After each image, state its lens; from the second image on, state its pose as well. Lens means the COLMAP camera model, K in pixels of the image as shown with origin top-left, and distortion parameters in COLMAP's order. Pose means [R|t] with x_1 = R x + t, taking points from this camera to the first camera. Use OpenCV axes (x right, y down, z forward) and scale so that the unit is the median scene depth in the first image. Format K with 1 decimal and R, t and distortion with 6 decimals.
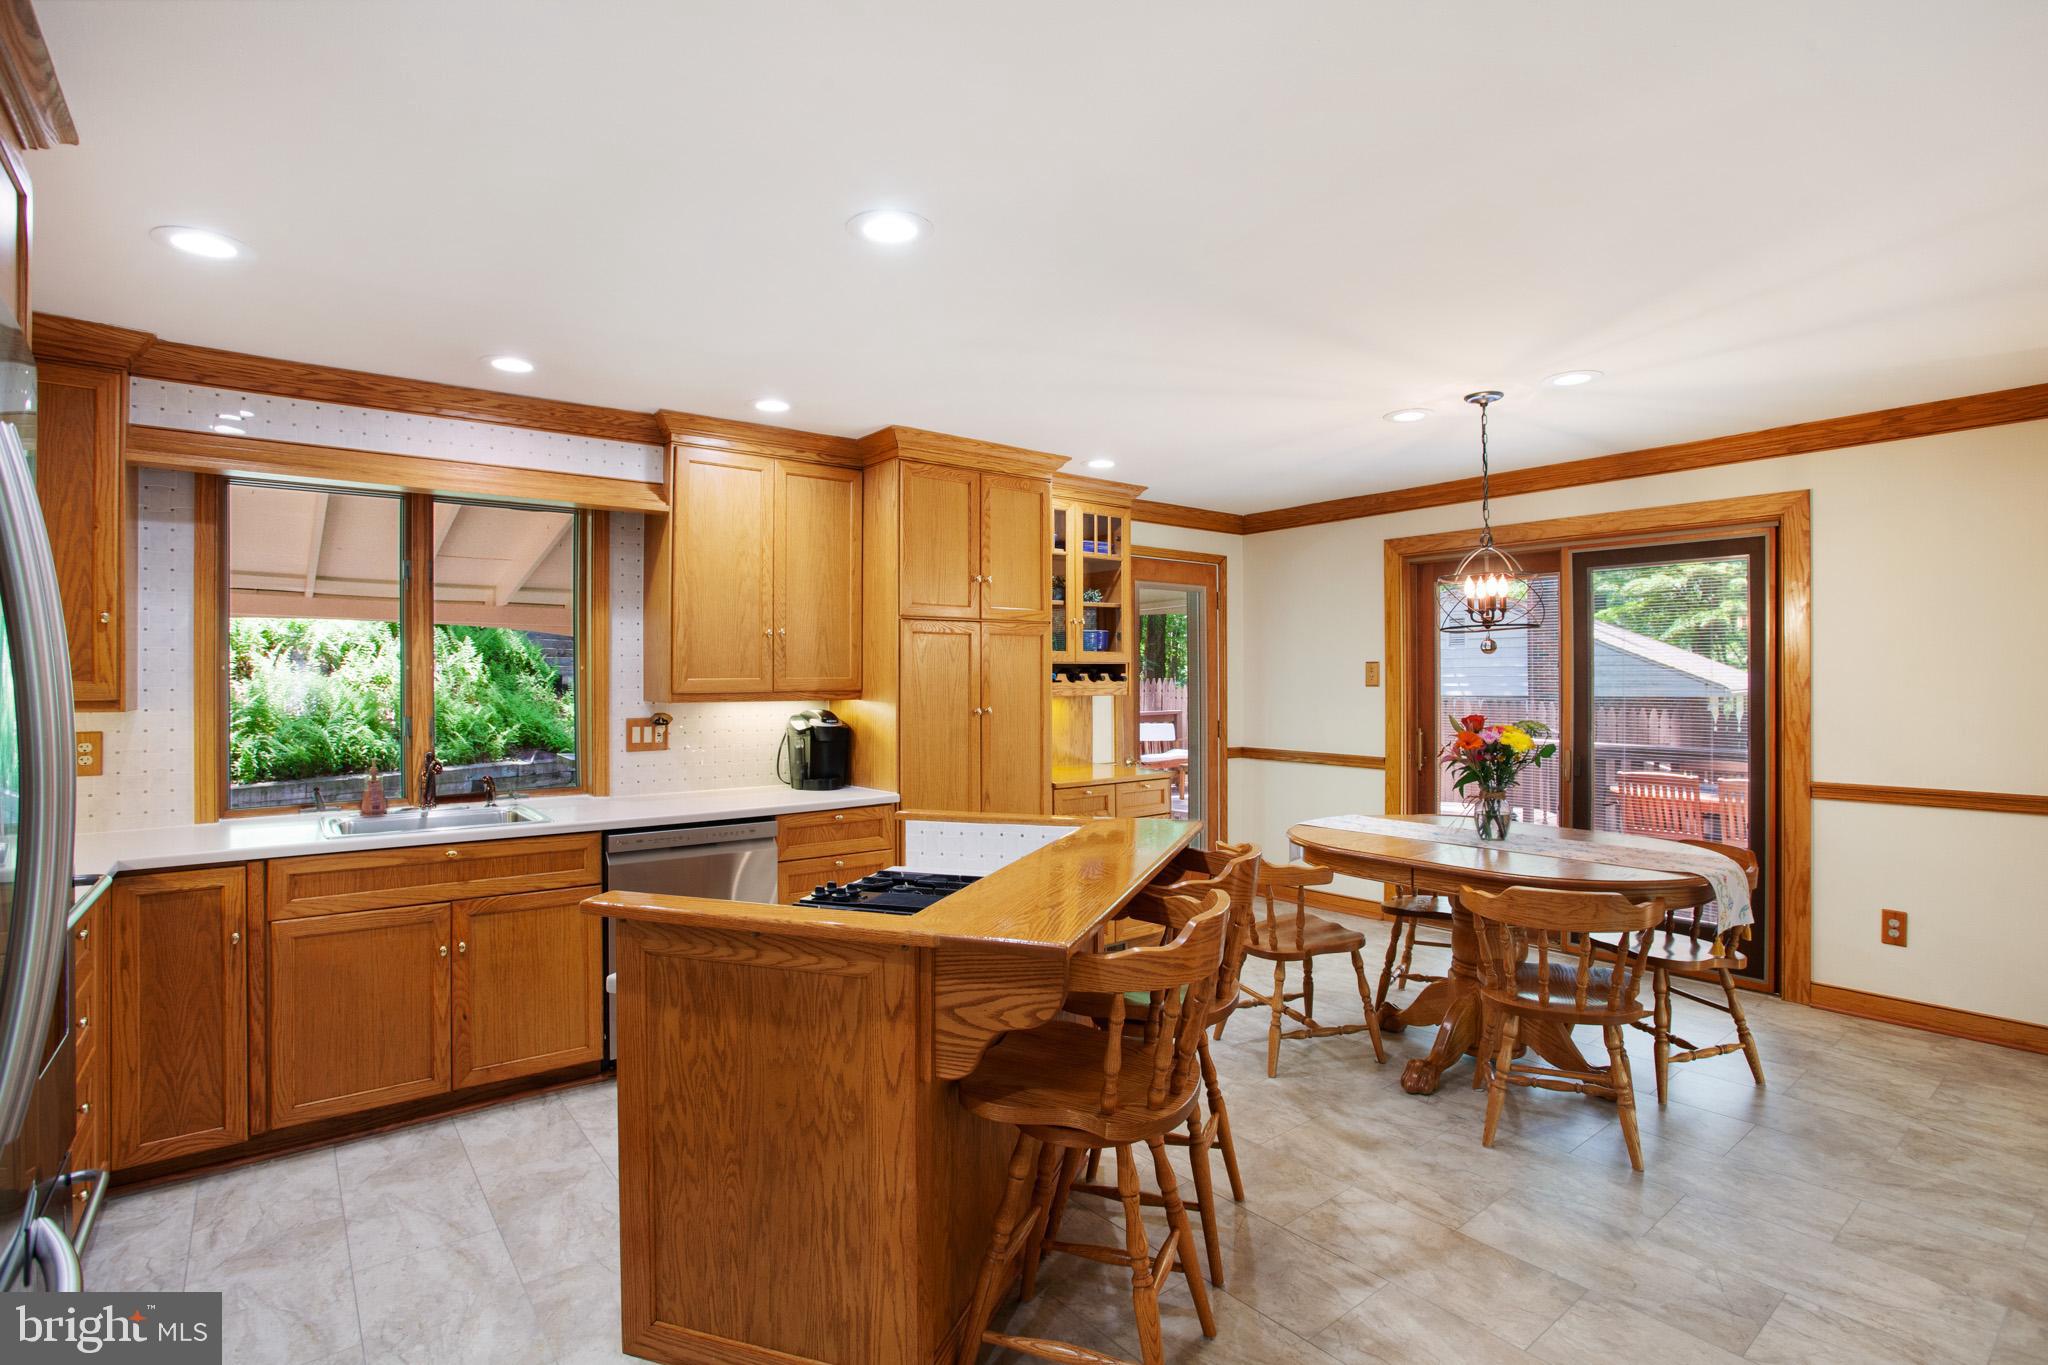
lens RADIAL K [[995.6, 0, 1034.2], [0, 995.6, 675.6], [0, 0, 1]] dist [-0.026010, 0.000796]
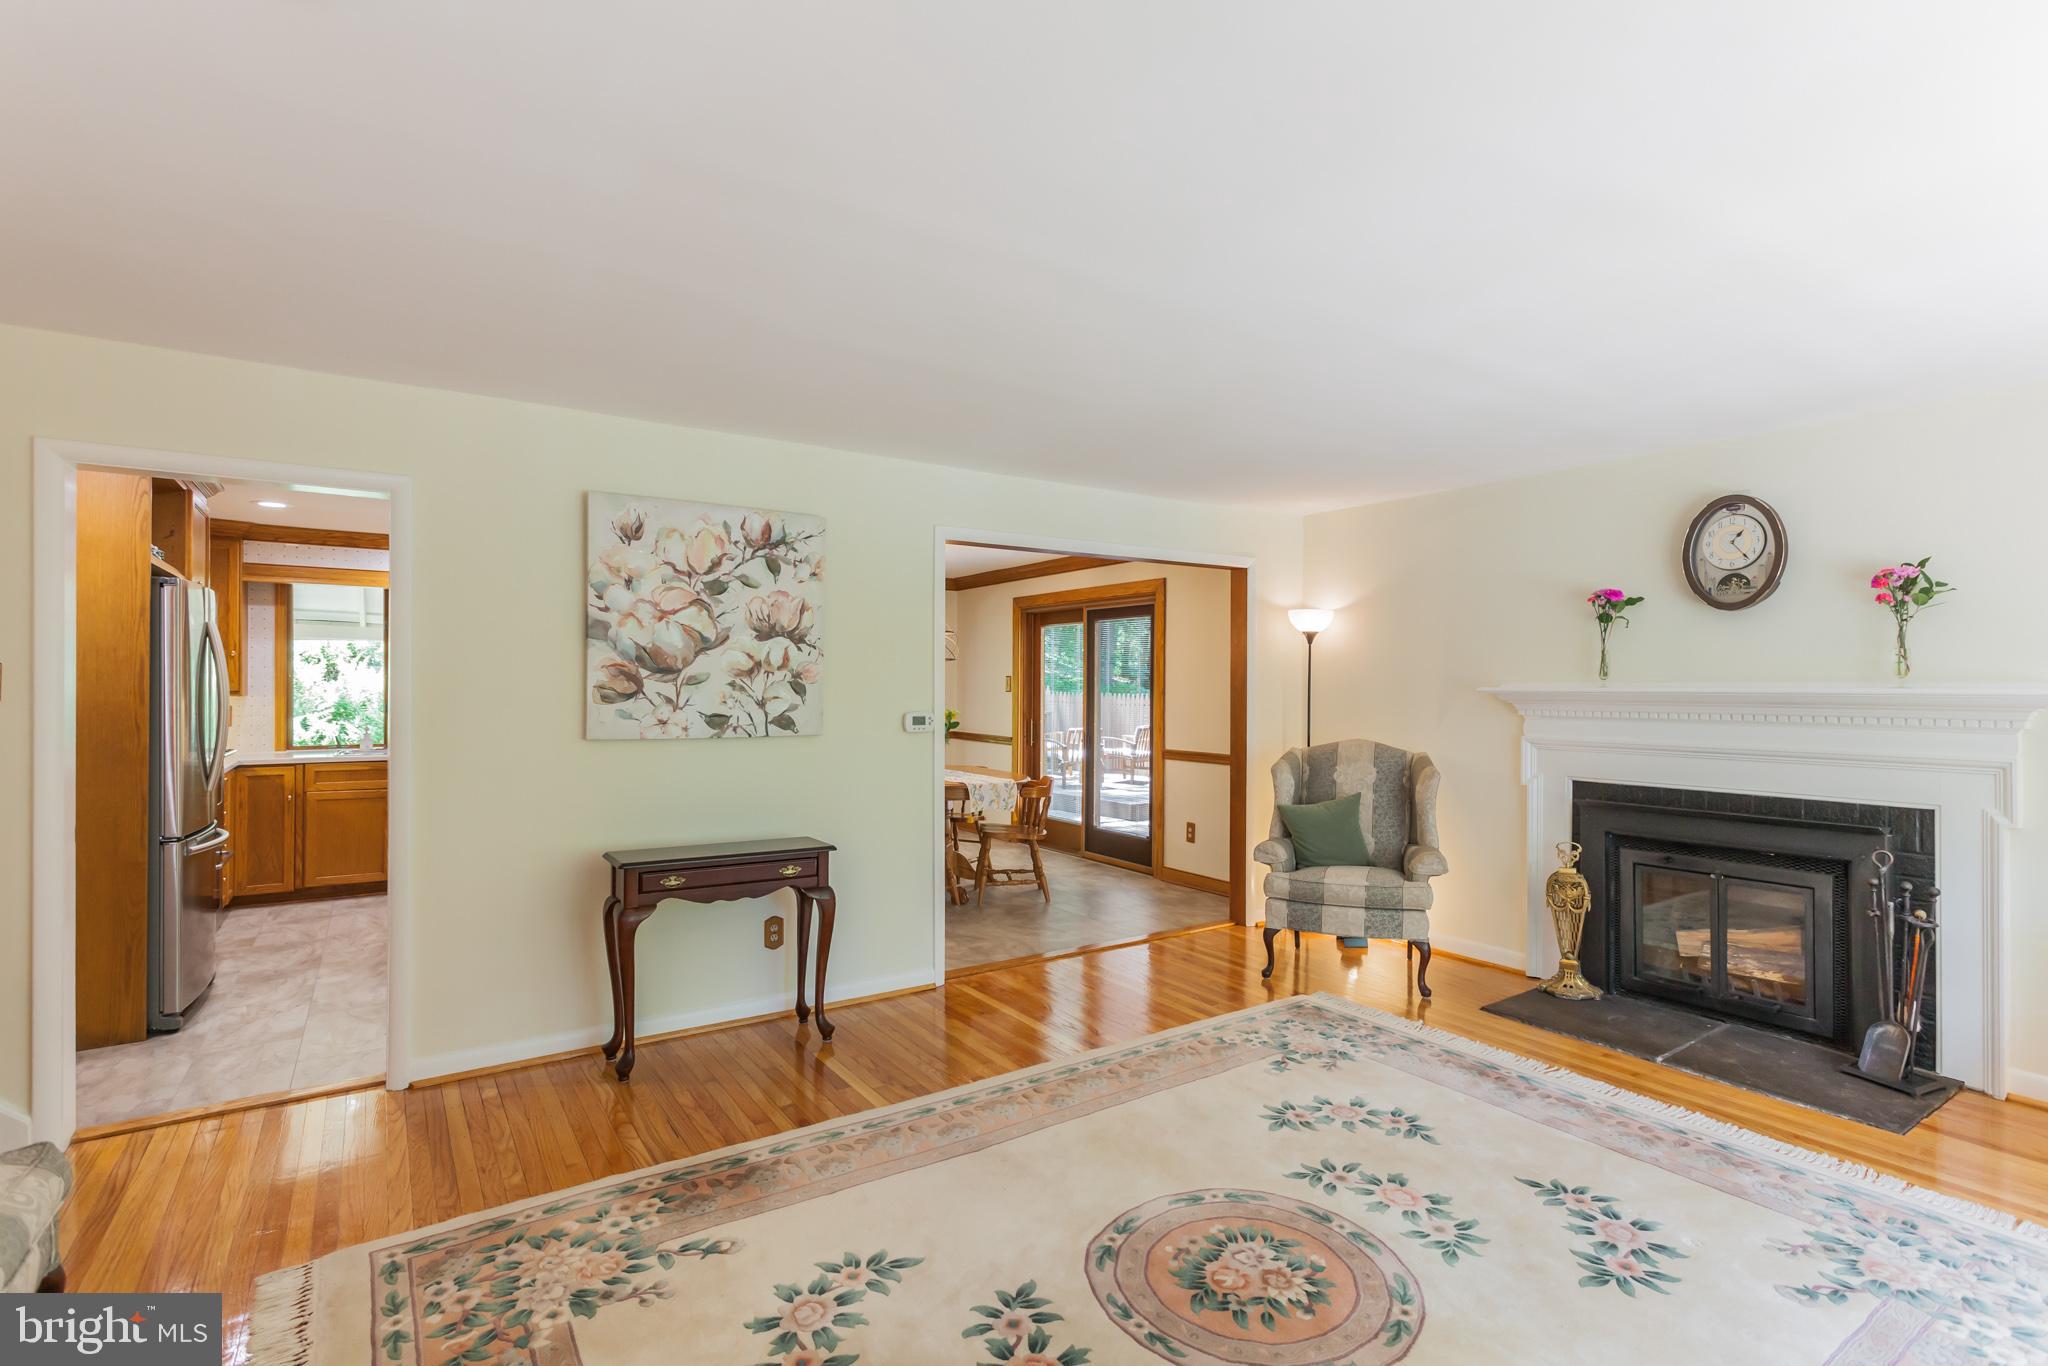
lens RADIAL K [[972.8, 0, 1023.9], [0, 972.8, 691.3], [0, 0, 1]] dist [0.000064, 0.000076]
pose [[0.997014, 0.010200, -0.076540, 0.716281], [-0.009578, 0.999918, 0.008489, -0.005912], [0.076620, -0.007730, 0.997030, -0.759647]]
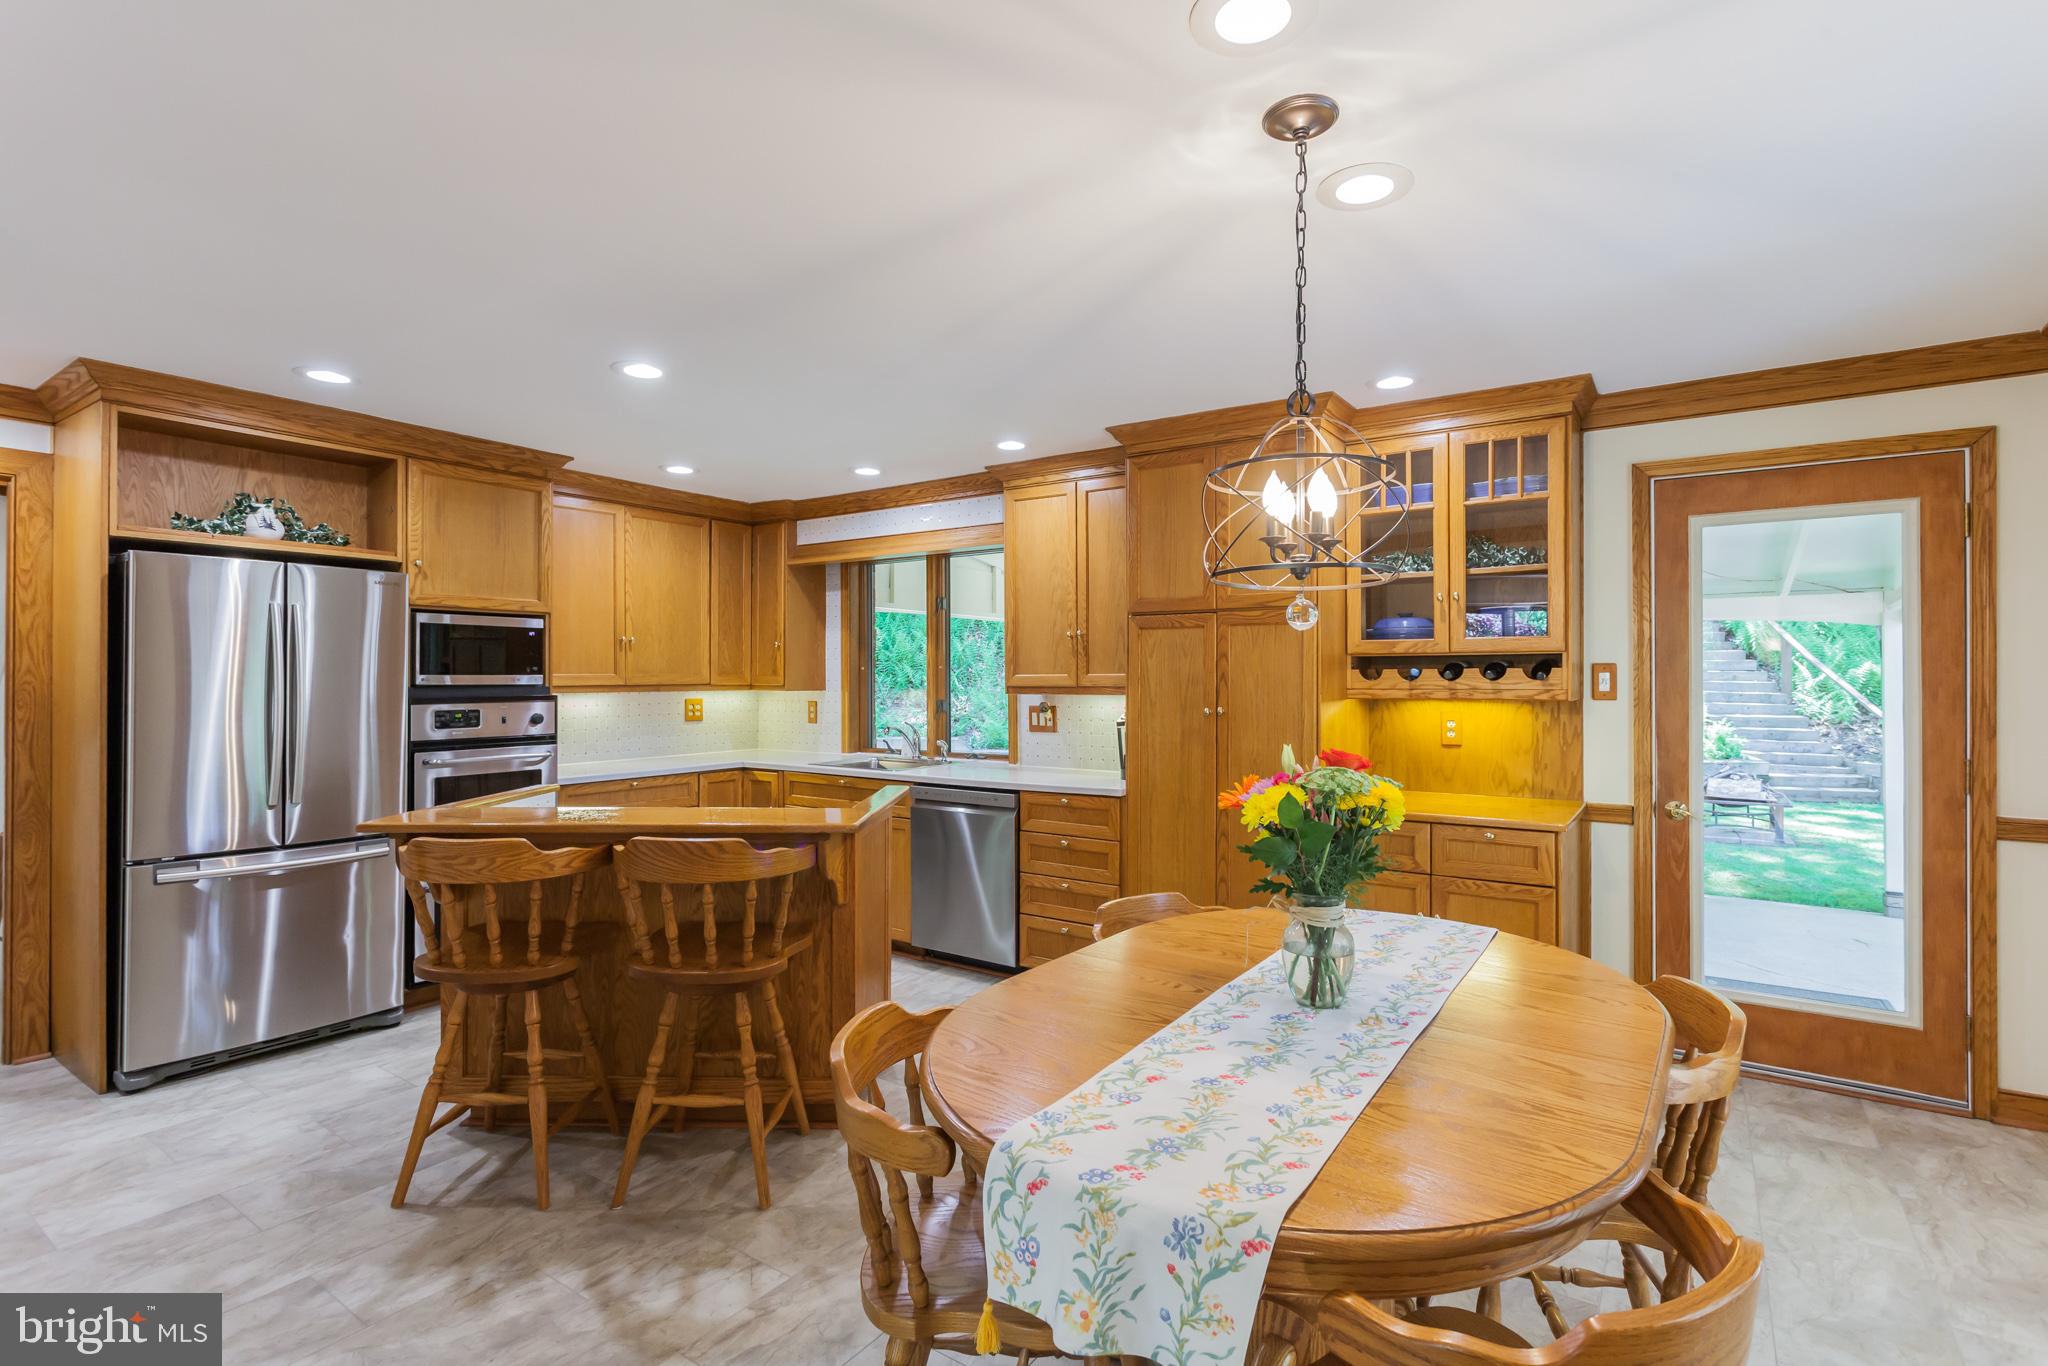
lens RADIAL K [[955.2, 0, 1025.6], [0, 955.2, 671.0], [0, 0, 1]] dist [-0.001096, -0.000153]
pose [[0.304172, 0.003745, -0.952610, 0.775034], [0.007593, 0.999951, 0.006356, -0.009325], [0.952587, -0.009166, 0.304128, 0.624301]]
